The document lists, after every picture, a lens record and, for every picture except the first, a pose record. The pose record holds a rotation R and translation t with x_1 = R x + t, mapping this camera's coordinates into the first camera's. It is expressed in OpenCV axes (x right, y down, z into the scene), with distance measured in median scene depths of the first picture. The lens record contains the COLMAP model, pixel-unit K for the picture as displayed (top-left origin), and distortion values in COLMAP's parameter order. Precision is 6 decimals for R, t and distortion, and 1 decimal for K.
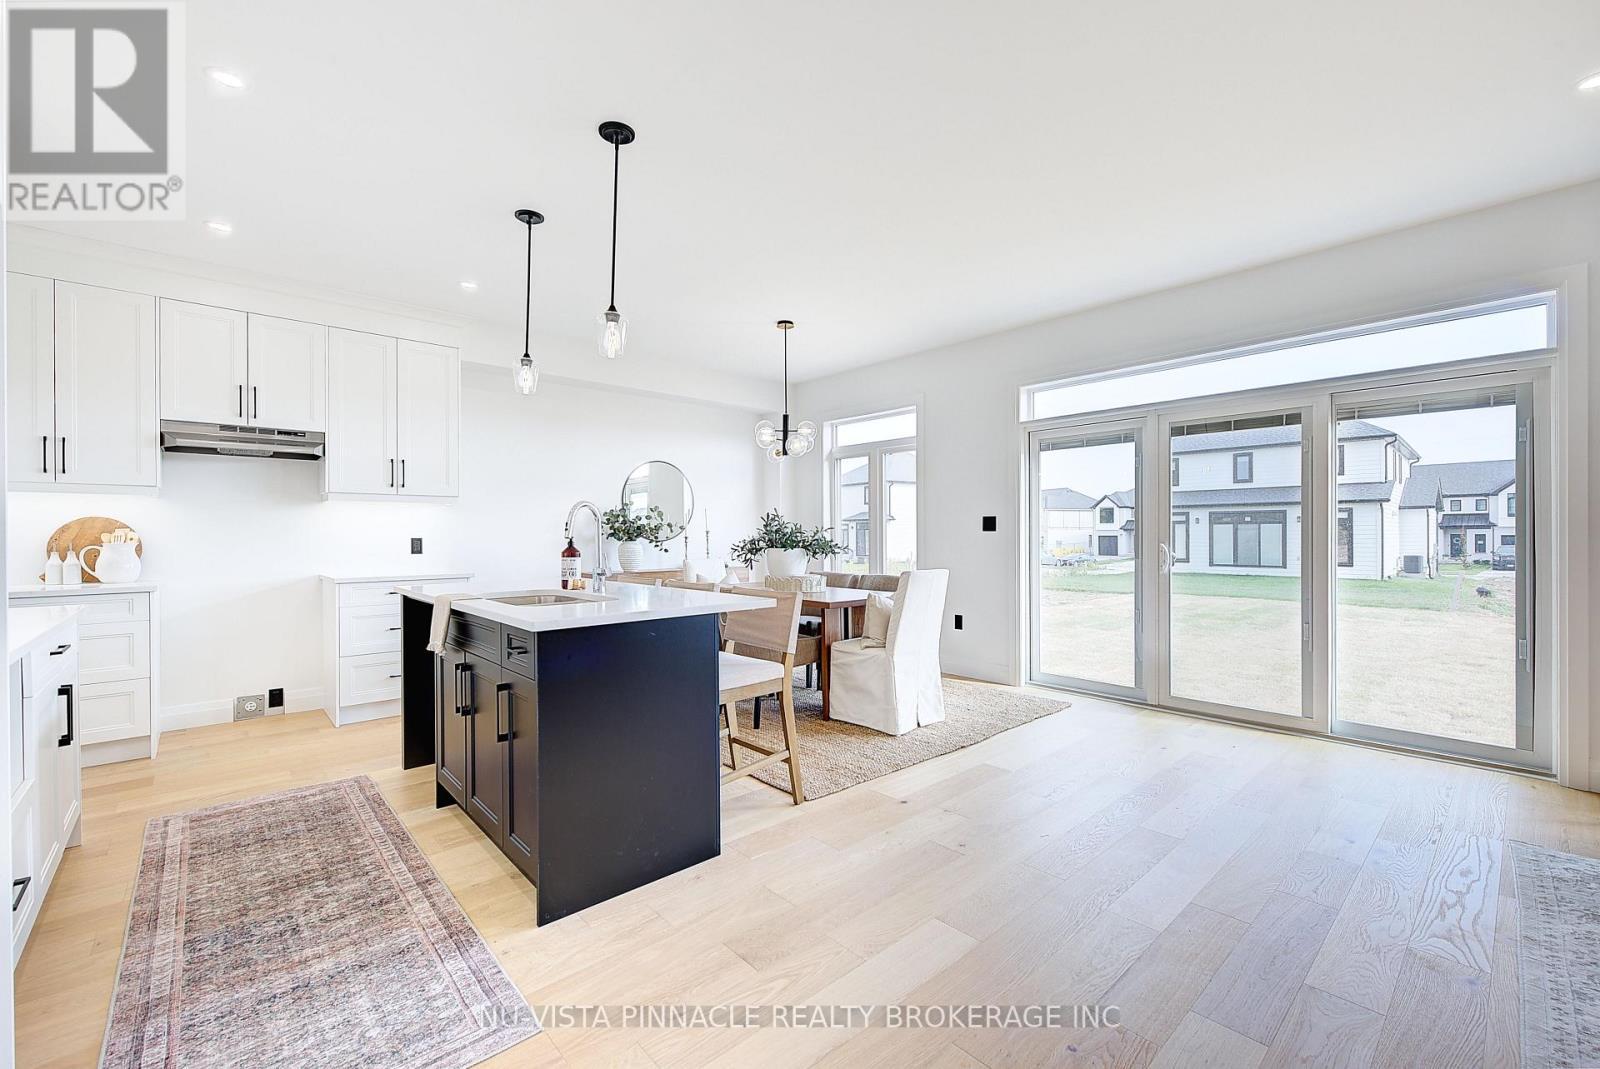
lens RADIAL K [[654.8, 0, 800.0], [0, 654.8, 534.5], [0, 0, 1]] dist [0.002411, -0.000128]
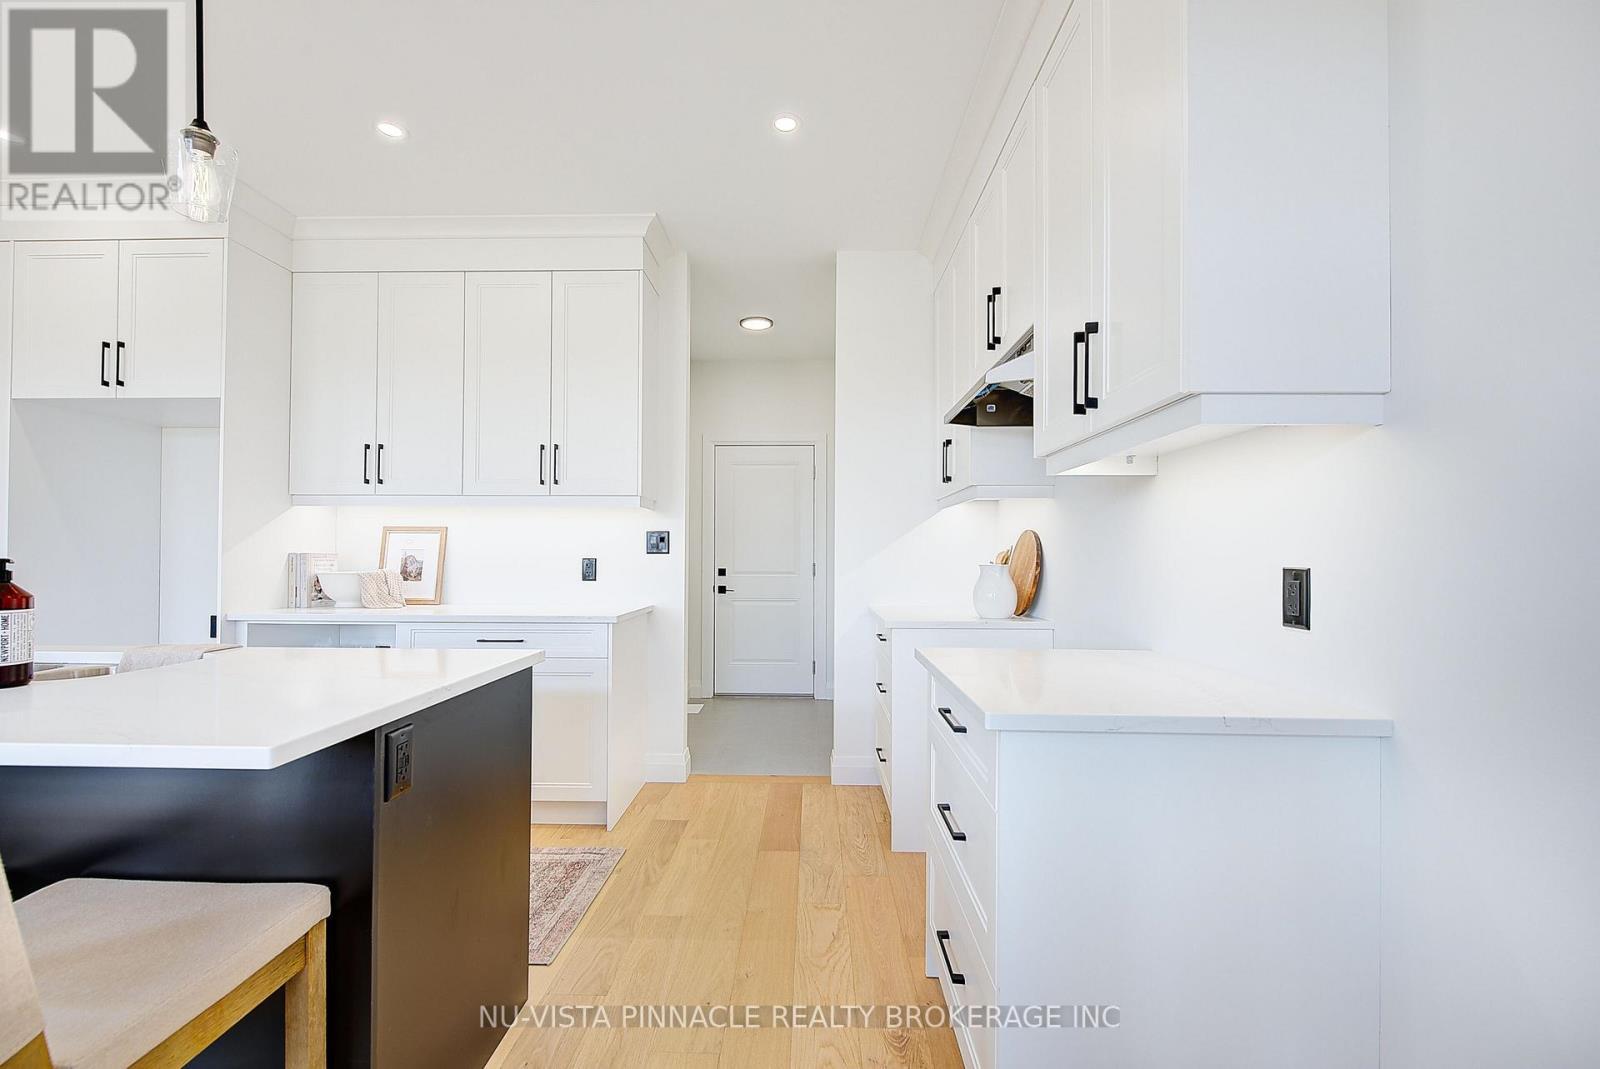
lens RADIAL K [[654.8, 0, 800.0], [0, 654.8, 534.5], [0, 0, 1]] dist [0.002411, -0.000128]
pose [[-0.686995, -0.015183, -0.726504, -0.323230], [-0.000424, 0.999790, -0.020493, -0.003587], [0.726662, -0.013771, -0.686857, 1.301314]]
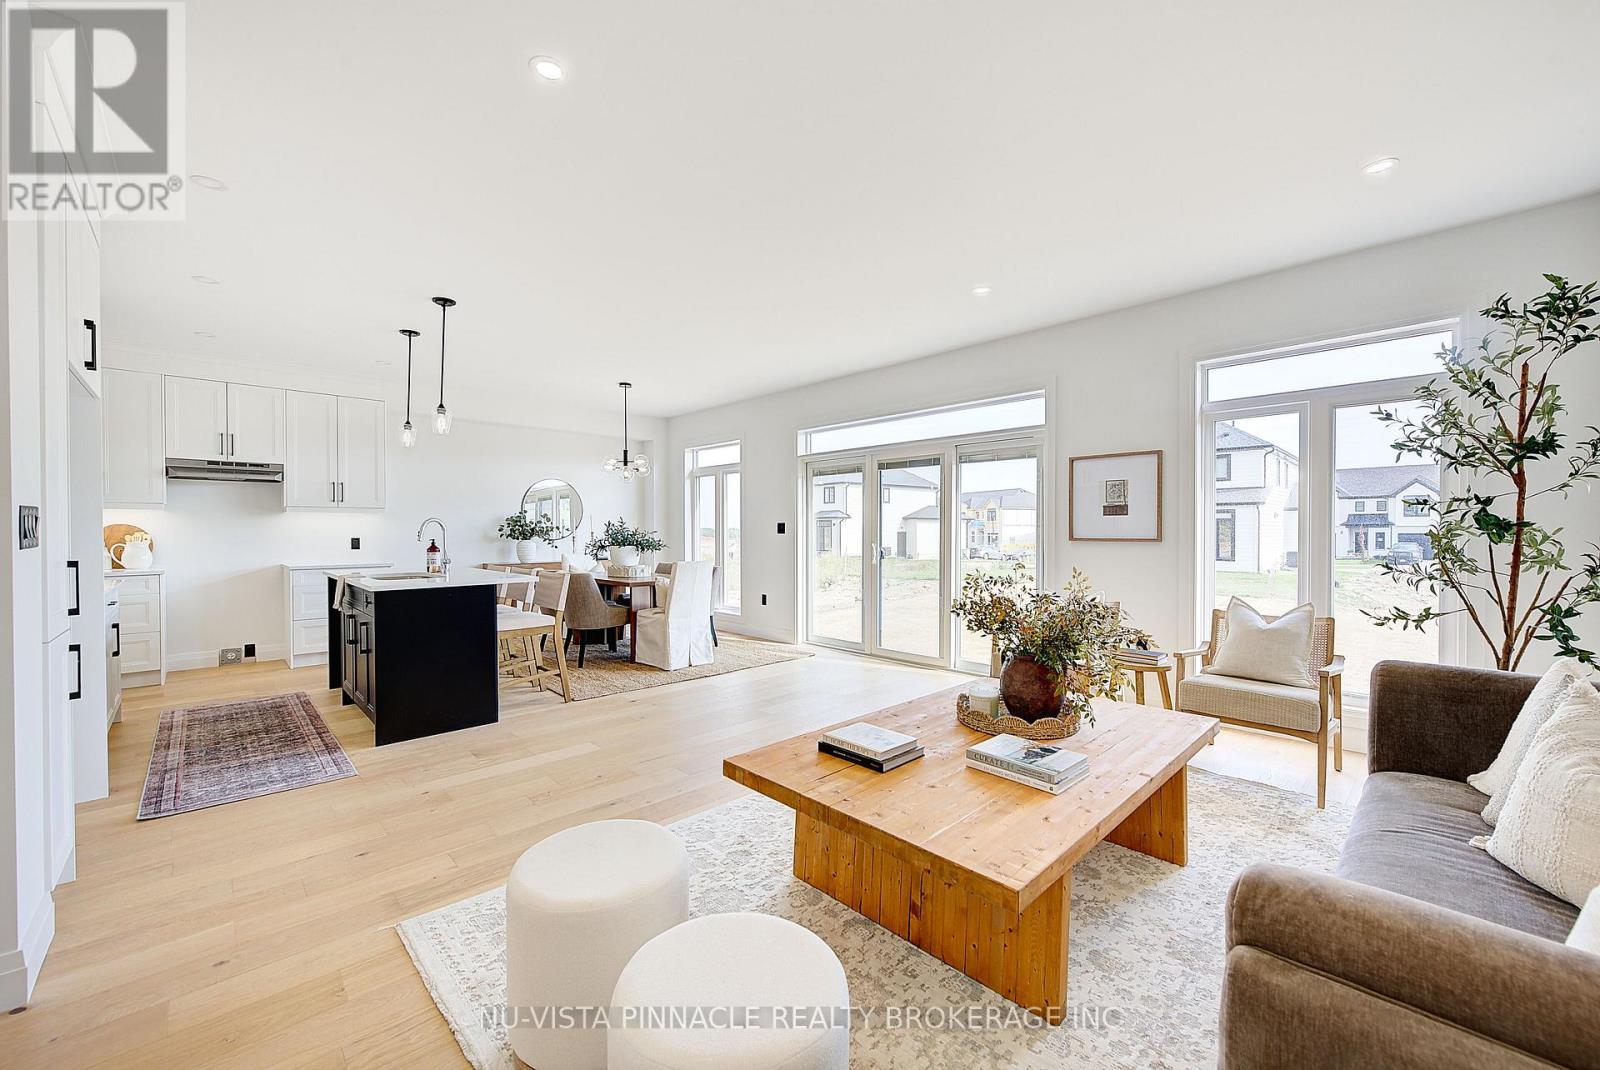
lens RADIAL K [[619.9, 0, 800.0], [0, 619.9, 535.0], [0, 0, 1]] dist [0.001081, -0.000028]
pose [[0.999564, 0.002578, 0.029398, 0.394077], [-0.002796, 0.999969, 0.007377, -0.016048], [-0.029378, -0.007456, 0.999541, -0.421084]]
